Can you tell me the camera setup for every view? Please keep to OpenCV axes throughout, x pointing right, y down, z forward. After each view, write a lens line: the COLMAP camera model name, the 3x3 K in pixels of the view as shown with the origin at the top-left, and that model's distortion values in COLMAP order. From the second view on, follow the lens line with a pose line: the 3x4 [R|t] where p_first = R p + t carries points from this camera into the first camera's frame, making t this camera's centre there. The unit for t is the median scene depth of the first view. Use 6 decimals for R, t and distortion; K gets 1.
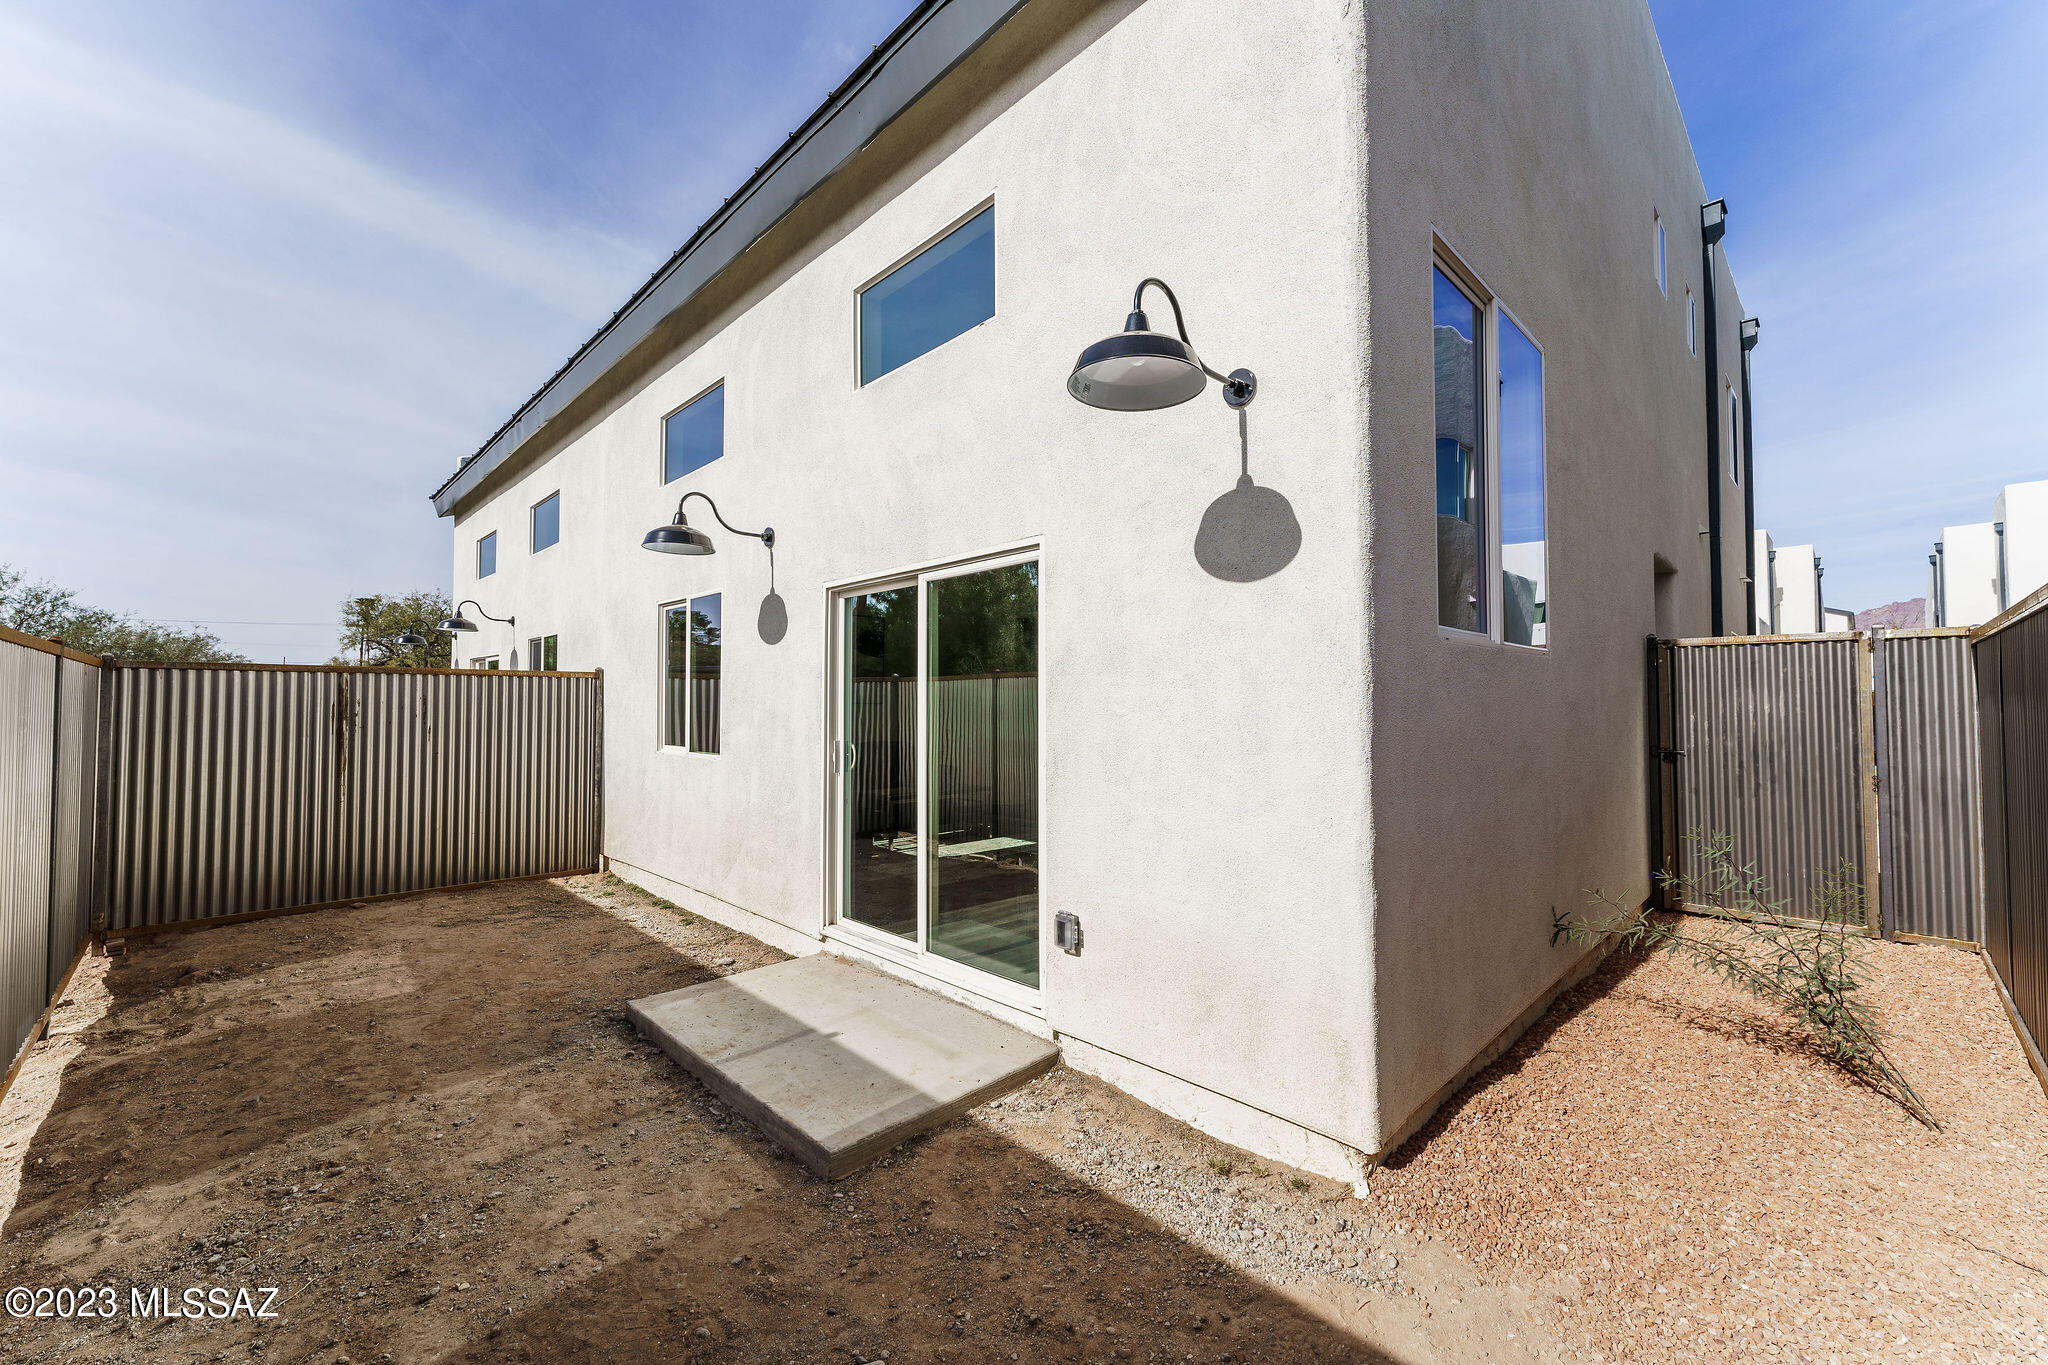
lens RADIAL K [[818.0, 0, 1026.9], [0, 818.0, 679.7], [0, 0, 1]] dist [-0.000731, 0.000034]
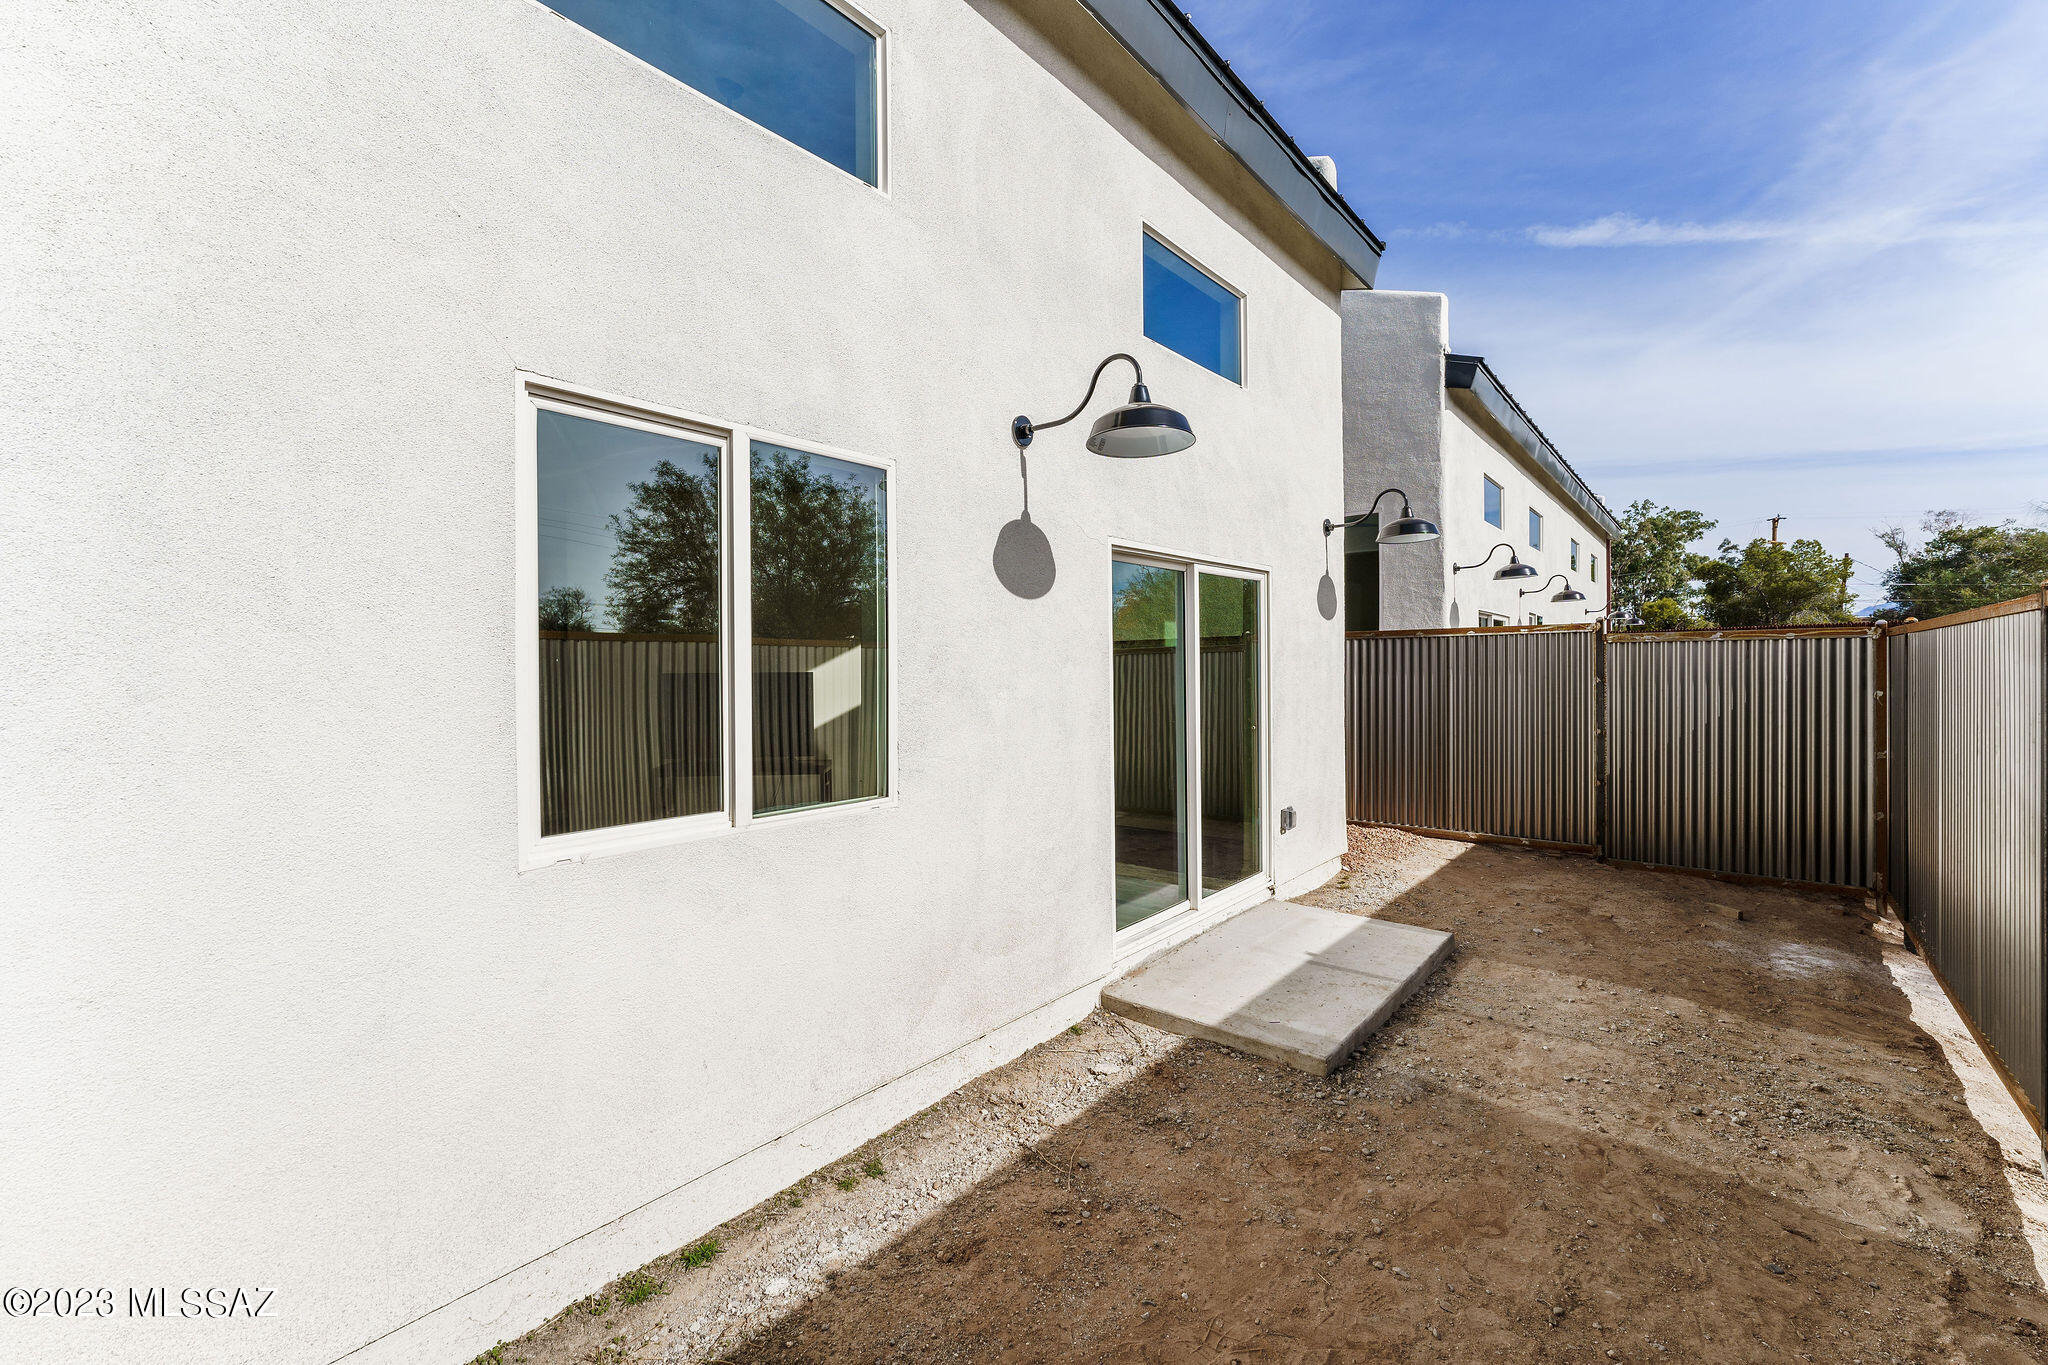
lens RADIAL K [[860.6, 0, 1024.0], [0, 860.6, 682.5], [0, 0, 1]] dist [-0.002136, -0.000171]
pose [[-0.107206, -0.012250, 0.994161, -1.387243], [-0.012233, 0.999865, 0.011001, 0.022205], [-0.994162, -0.010982, -0.107341, 1.492486]]
